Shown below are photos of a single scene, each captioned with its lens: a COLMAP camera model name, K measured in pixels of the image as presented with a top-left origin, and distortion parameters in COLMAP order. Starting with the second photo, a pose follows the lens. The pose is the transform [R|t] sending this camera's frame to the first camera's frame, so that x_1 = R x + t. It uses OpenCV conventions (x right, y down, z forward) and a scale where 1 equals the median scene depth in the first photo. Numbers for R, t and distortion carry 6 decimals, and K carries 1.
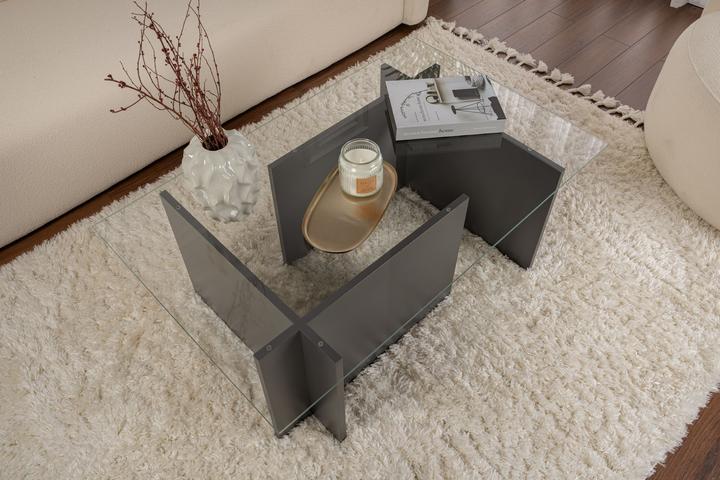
lens RADIAL K [[599.6, 0, 305.8], [0, 599.6, 240.9], [0, 0, 1]] dist [-0.222805, 0.271874]
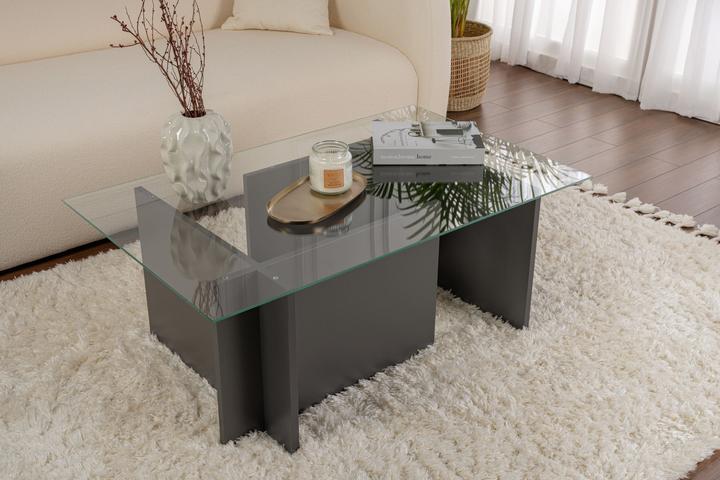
lens RADIAL K [[929.1, 0, 328.2], [0, 929.1, 237.8], [0, 0, 1]] dist [-0.439924, 2.253084]
pose [[0.997735, 0.064281, -0.019807, 0.113675], [-0.066916, 0.918665, -0.389329, 0.546323], [-0.006831, 0.389773, 0.920886, -0.374131]]
